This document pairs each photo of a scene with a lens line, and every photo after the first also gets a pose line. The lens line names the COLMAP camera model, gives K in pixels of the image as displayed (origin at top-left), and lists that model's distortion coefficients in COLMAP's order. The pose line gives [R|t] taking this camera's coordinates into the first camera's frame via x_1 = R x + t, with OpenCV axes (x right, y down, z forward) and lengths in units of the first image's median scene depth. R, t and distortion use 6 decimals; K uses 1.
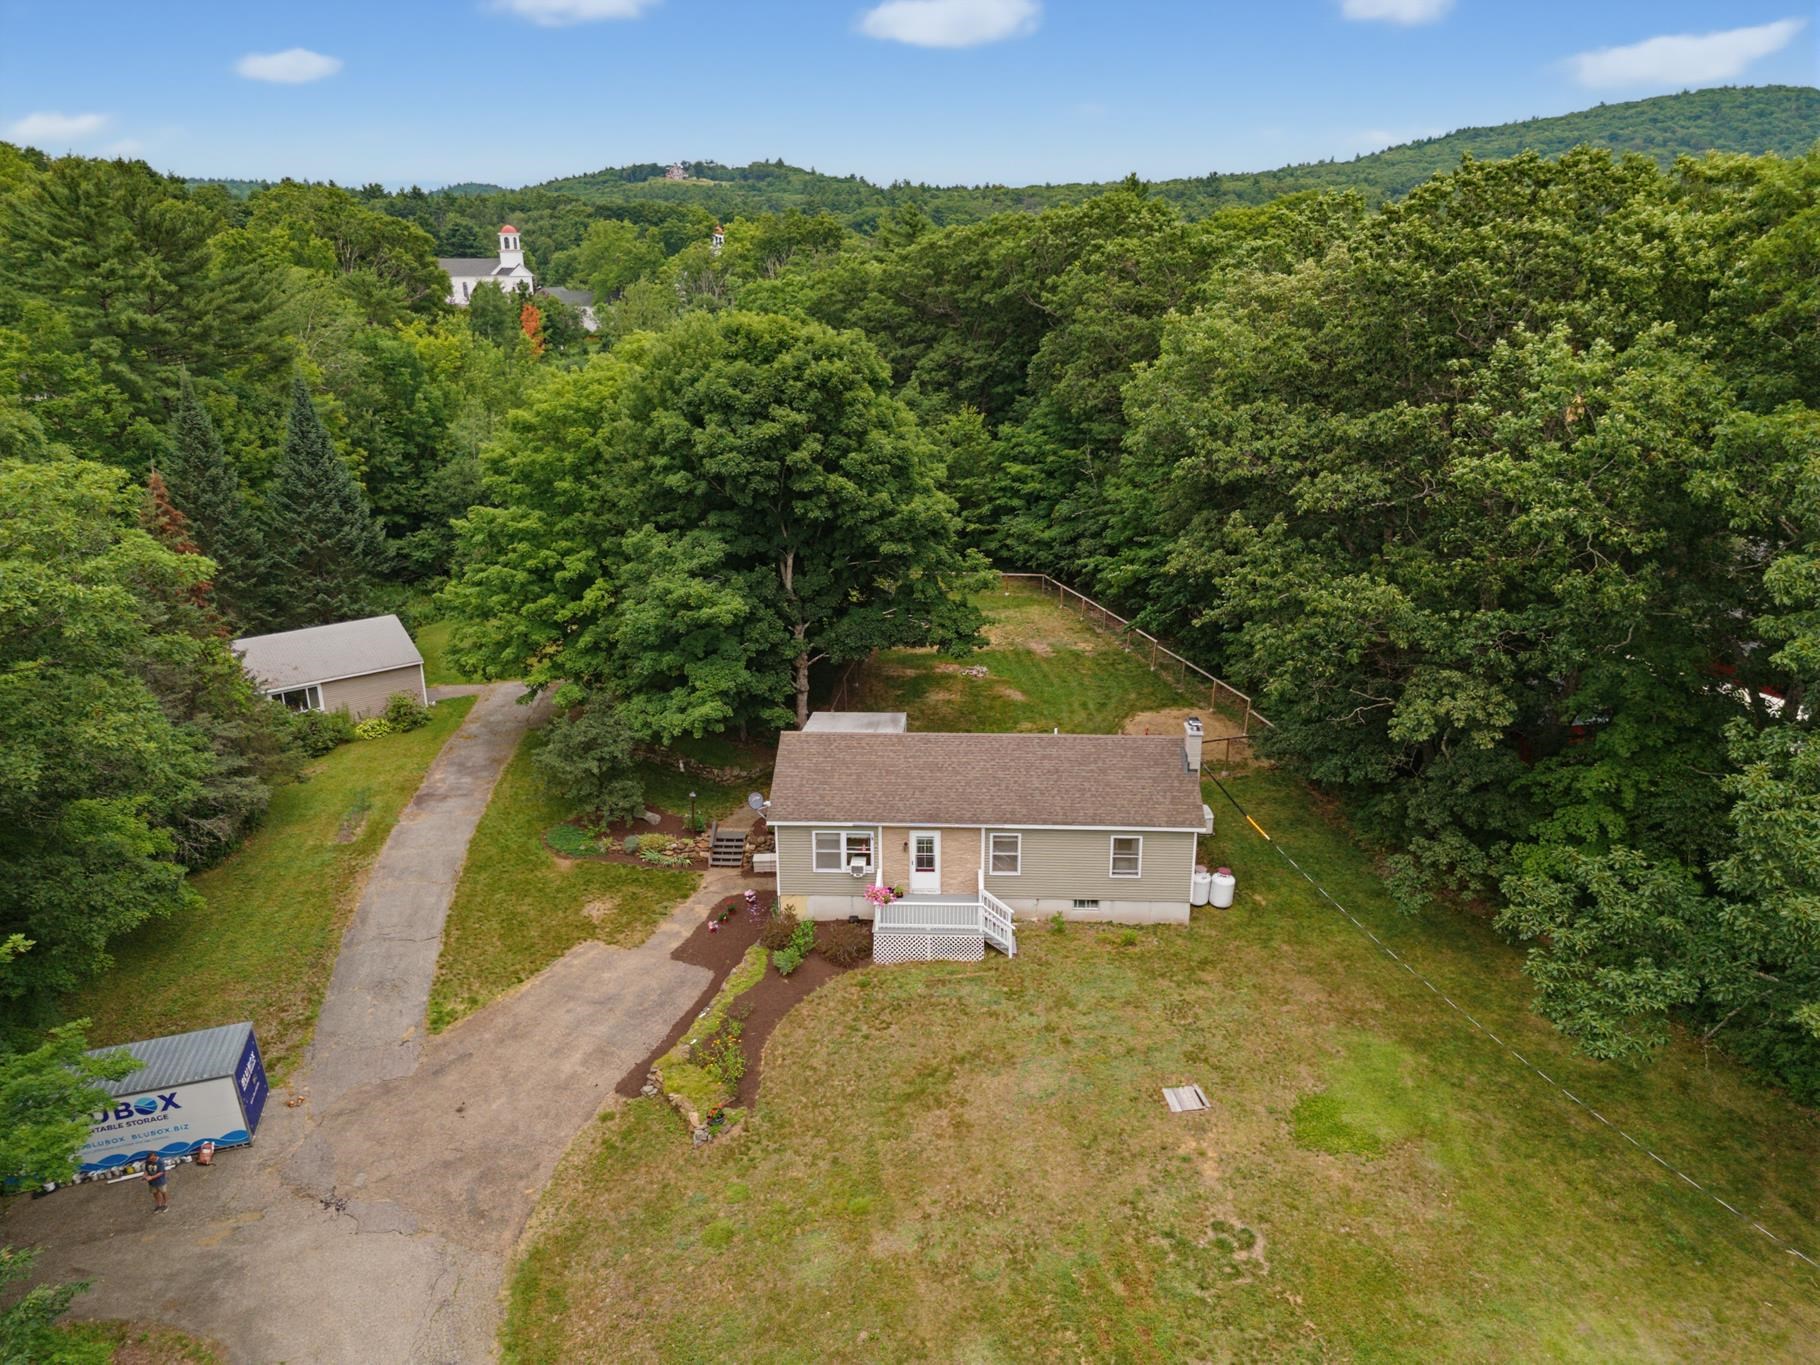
lens RADIAL K [[1278.7, 0, 922.4], [0, 1278.7, 686.9], [0, 0, 1]] dist [0.097916, -0.089299]
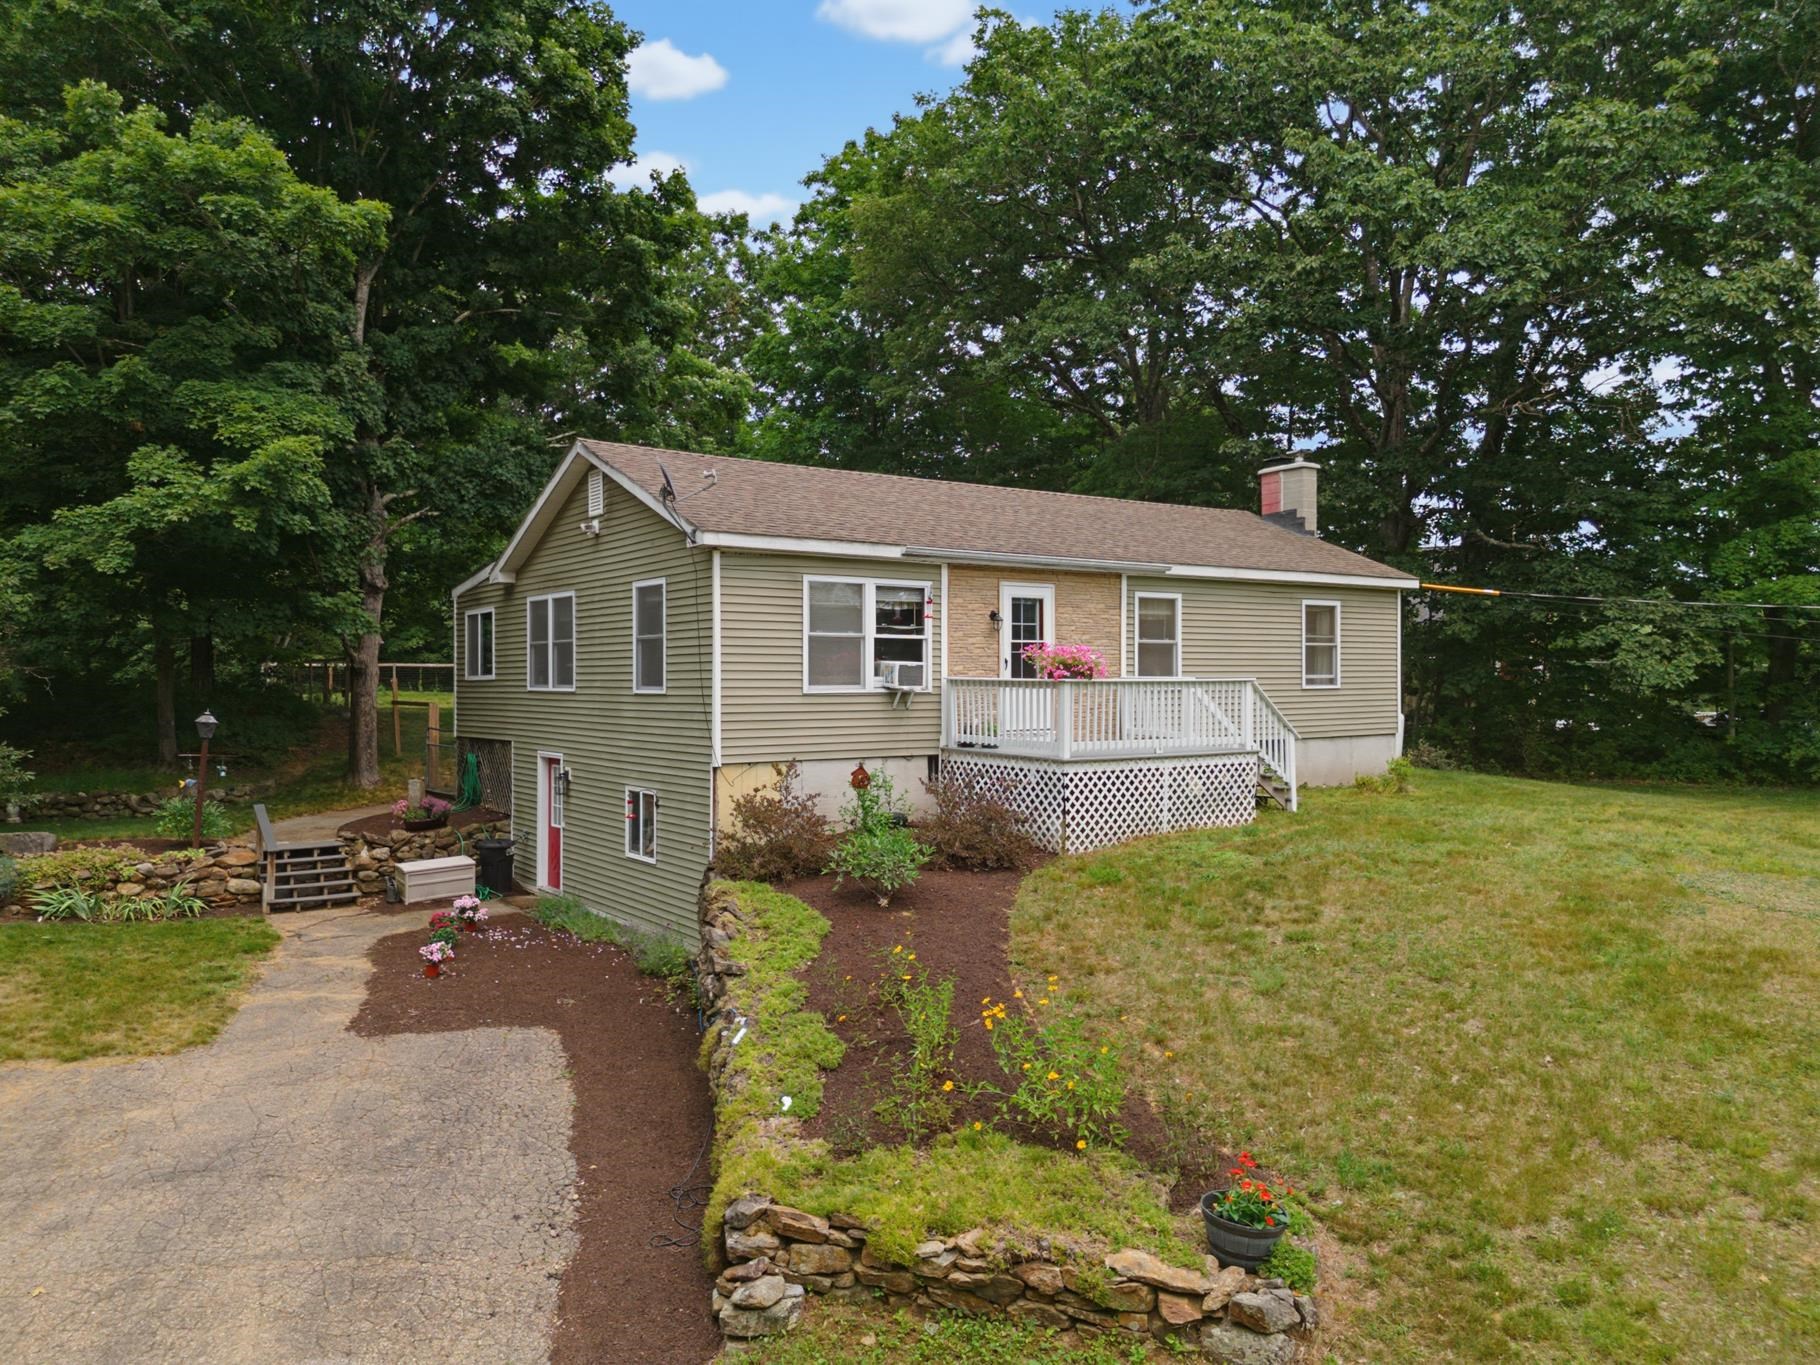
lens RADIAL K [[1297.6, 0, 908.3], [0, 1297.6, 652.9], [0, 0, 1]] dist [0.053049, -0.000987]
pose [[0.794468, 0.009107, 0.607238, -0.296556], [0.191019, 0.945392, -0.264094, 0.243586], [-0.576482, 0.325809, 0.749344, 0.699676]]
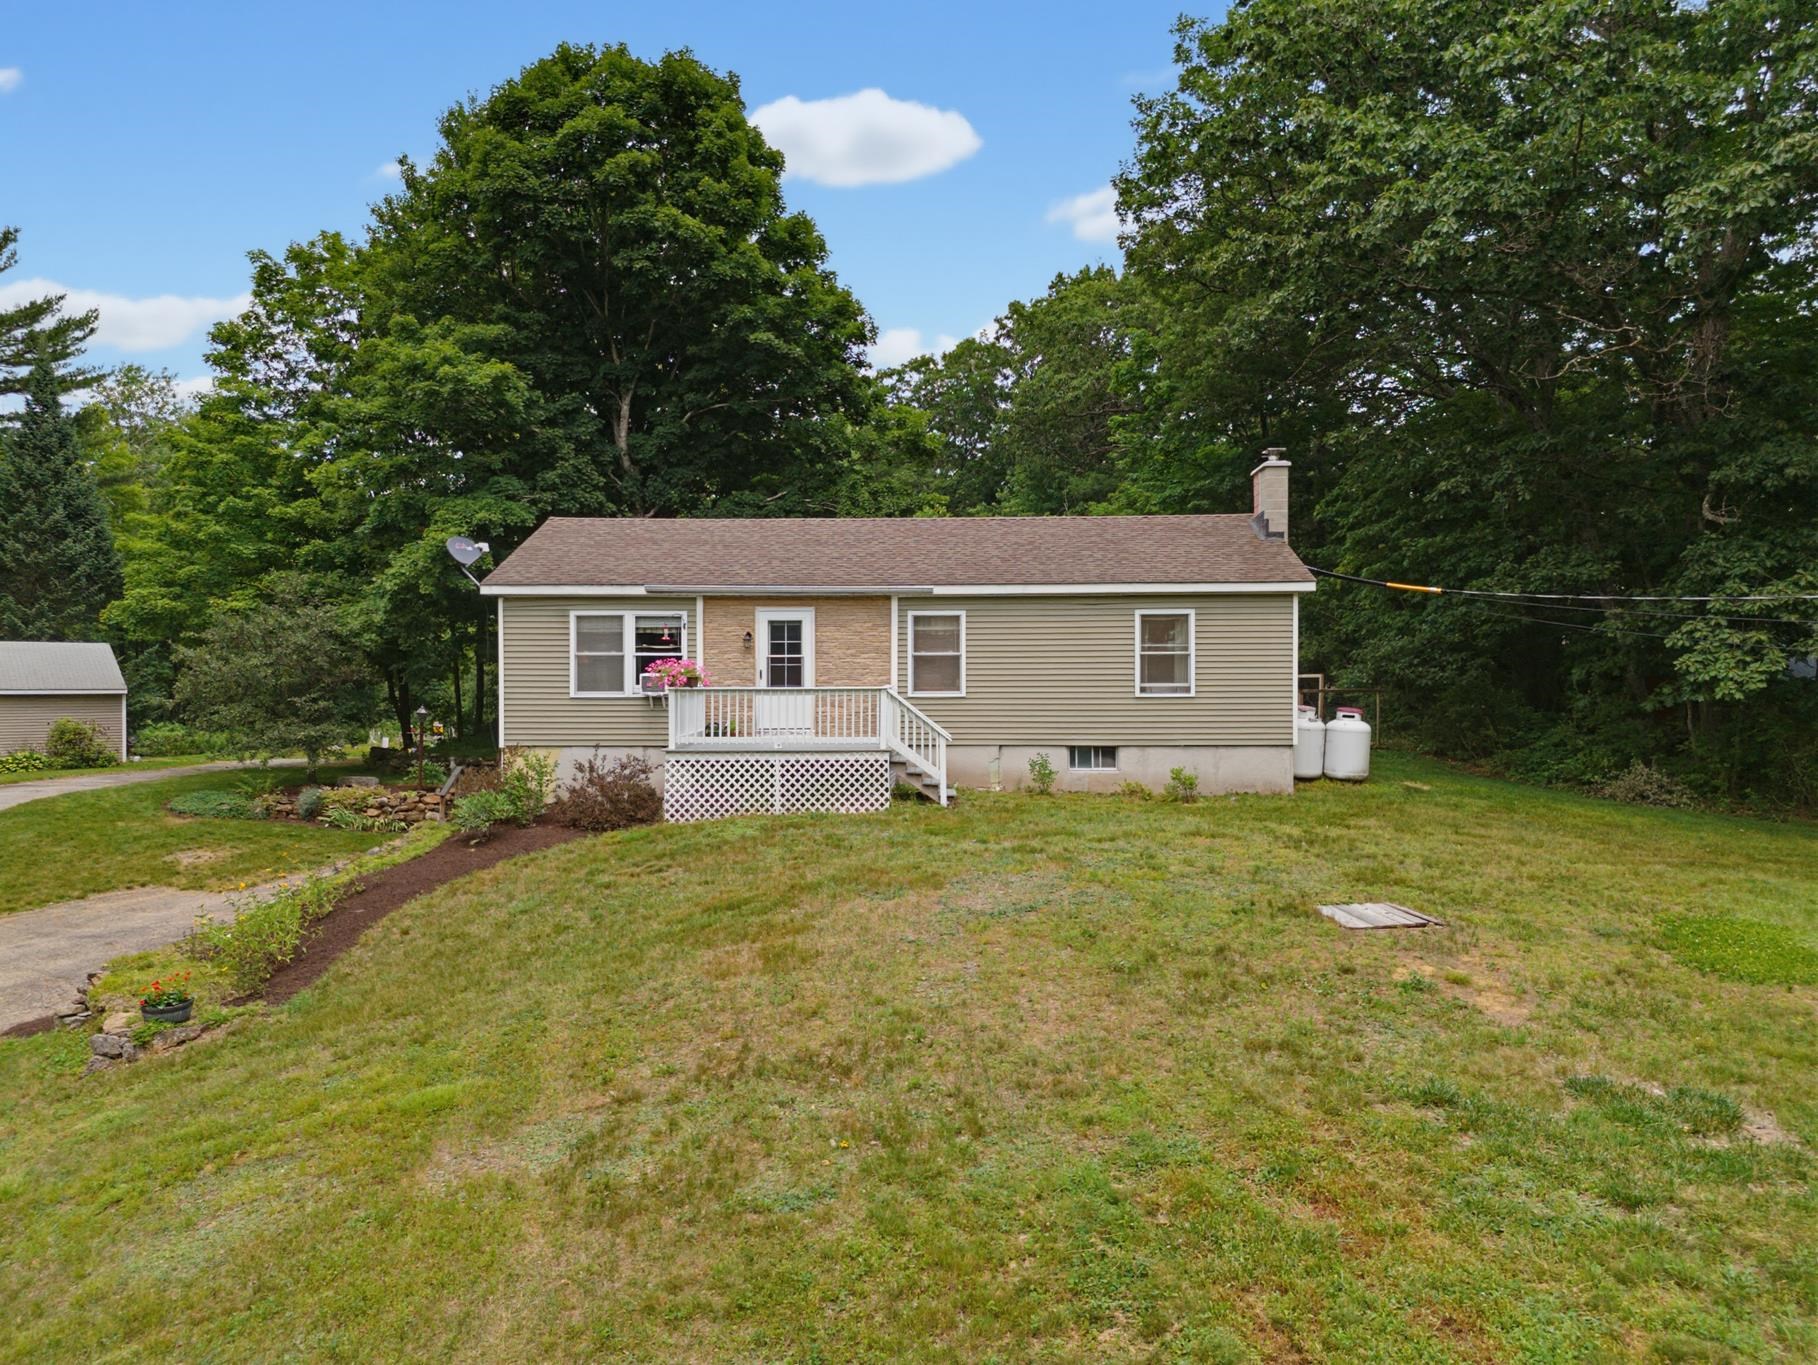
lens RADIAL K [[1277.3, 0, 921.4], [0, 1277.3, 686.9], [0, 0, 1]] dist [0.097916, -0.089299]
pose [[0.999913, -0.001655, 0.013067, 0.051678], [0.005606, 0.951213, -0.308483, 0.306934], [-0.011919, 0.308529, 0.951140, 0.505177]]
